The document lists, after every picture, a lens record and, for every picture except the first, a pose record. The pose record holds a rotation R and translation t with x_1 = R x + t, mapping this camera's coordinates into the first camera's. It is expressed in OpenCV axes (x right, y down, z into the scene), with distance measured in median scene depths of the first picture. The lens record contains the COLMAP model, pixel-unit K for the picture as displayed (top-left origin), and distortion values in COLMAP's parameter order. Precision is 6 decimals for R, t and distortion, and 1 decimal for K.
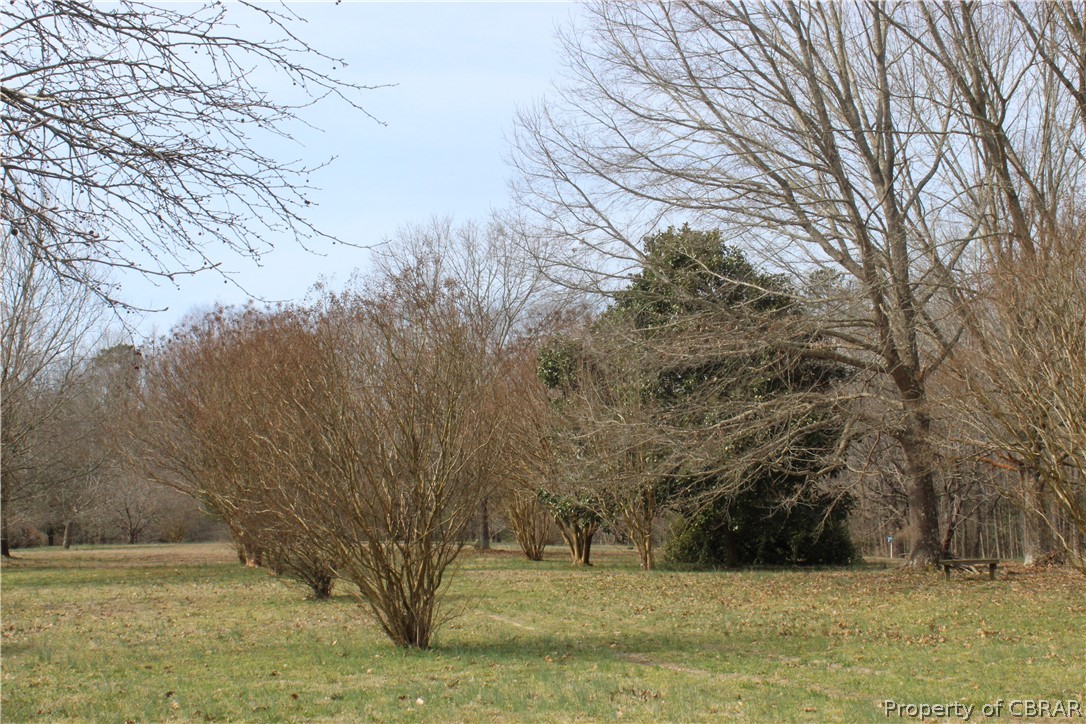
lens RADIAL K [[1583.2, 0, 540.4], [0, 1583.2, 368.1], [0, 0, 1]] dist [-0.021613, 0.000000]
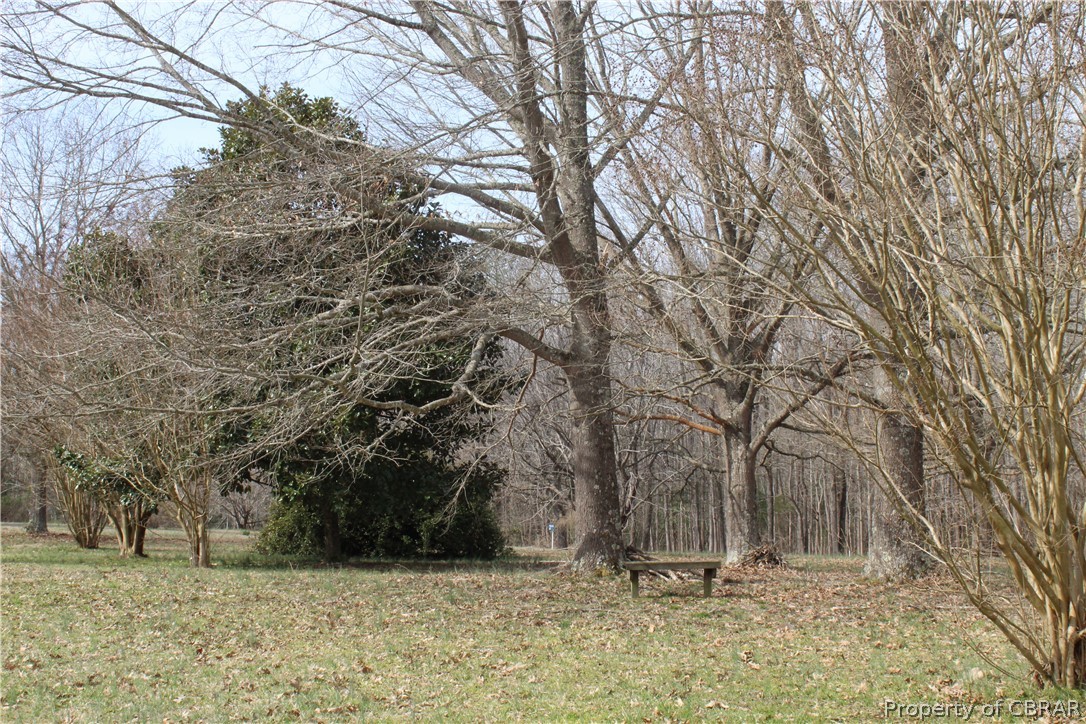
lens RADIAL K [[1583.2, 0, 541.8], [0, 1583.2, 359.2], [0, 0, 1]] dist [-0.021613, 0.000000]
pose [[0.978306, 0.034453, 0.204279, 0.062572], [-0.035150, 0.999382, -0.000218, 0.029541], [-0.204160, -0.006967, 0.978913, 0.268666]]
